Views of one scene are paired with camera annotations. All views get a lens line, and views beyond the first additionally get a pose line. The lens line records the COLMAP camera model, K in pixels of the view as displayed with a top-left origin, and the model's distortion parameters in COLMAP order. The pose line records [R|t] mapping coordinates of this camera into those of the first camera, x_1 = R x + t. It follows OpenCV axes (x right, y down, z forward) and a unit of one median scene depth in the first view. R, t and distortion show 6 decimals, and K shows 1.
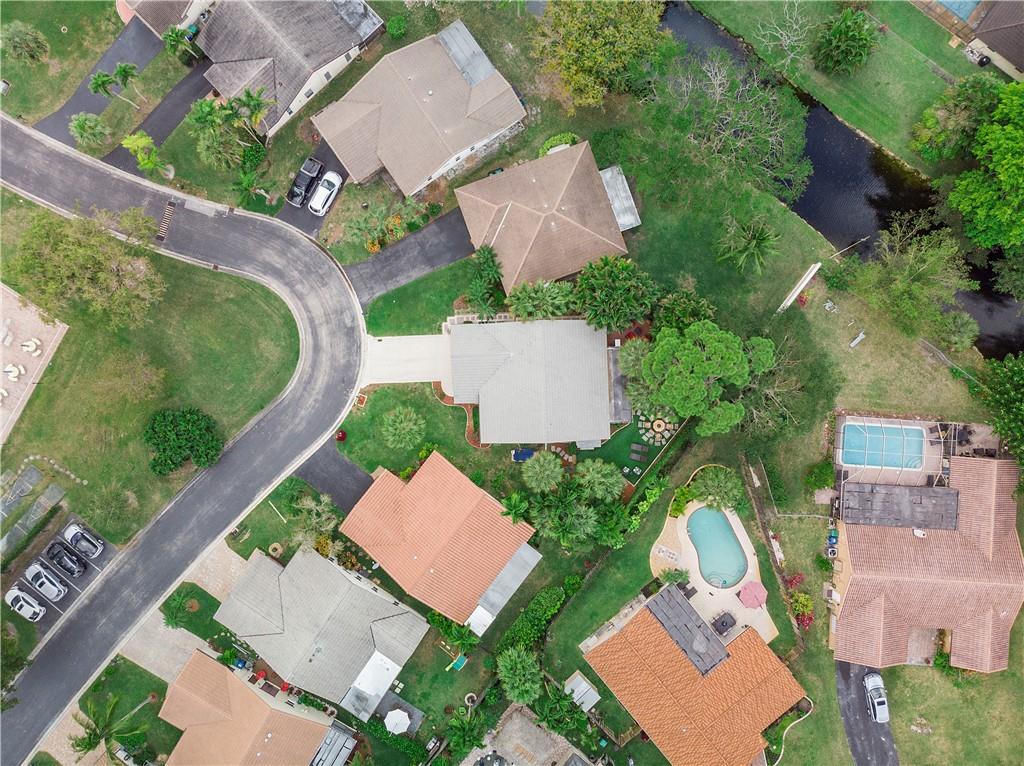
lens RADIAL K [[739.6, 0, 498.1], [0, 739.6, 383.3], [0, 0, 1]] dist [-0.003860, -0.003021]
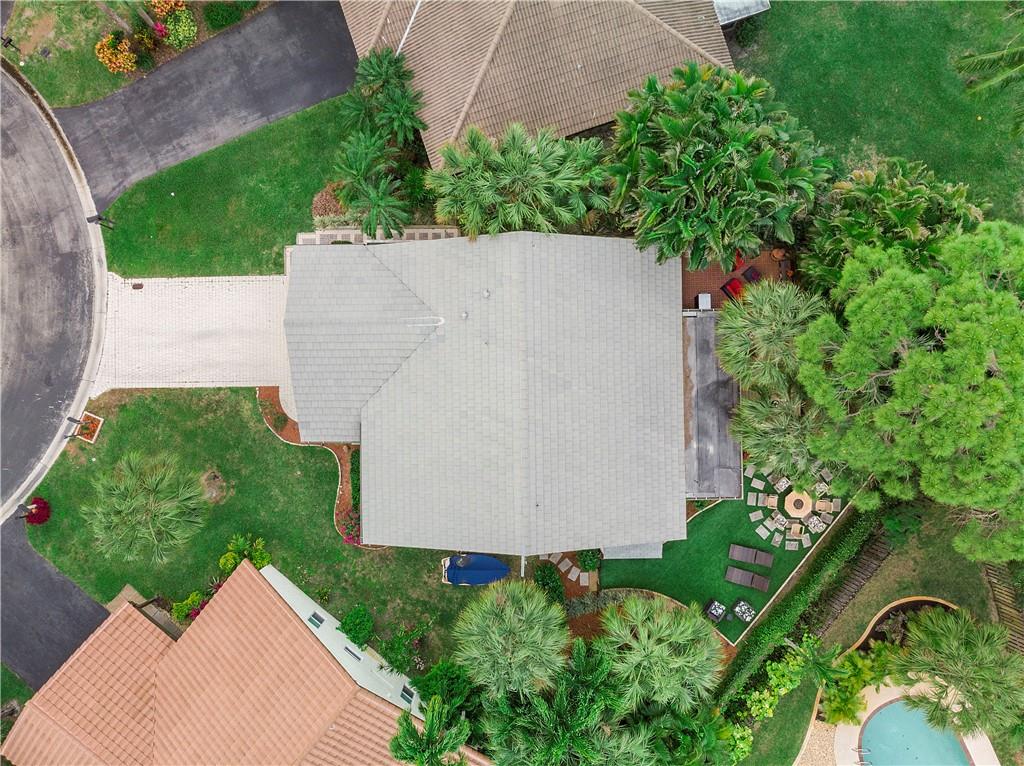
lens RADIAL K [[739.6, 0, 498.1], [0, 739.6, 383.3], [0, 0, 1]] dist [-0.003860, -0.003021]
pose [[0.999757, 0.020896, 0.007070, 0.044136], [-0.020807, 0.999707, -0.012365, -0.001839], [-0.007327, 0.012215, 0.999899, 0.583308]]
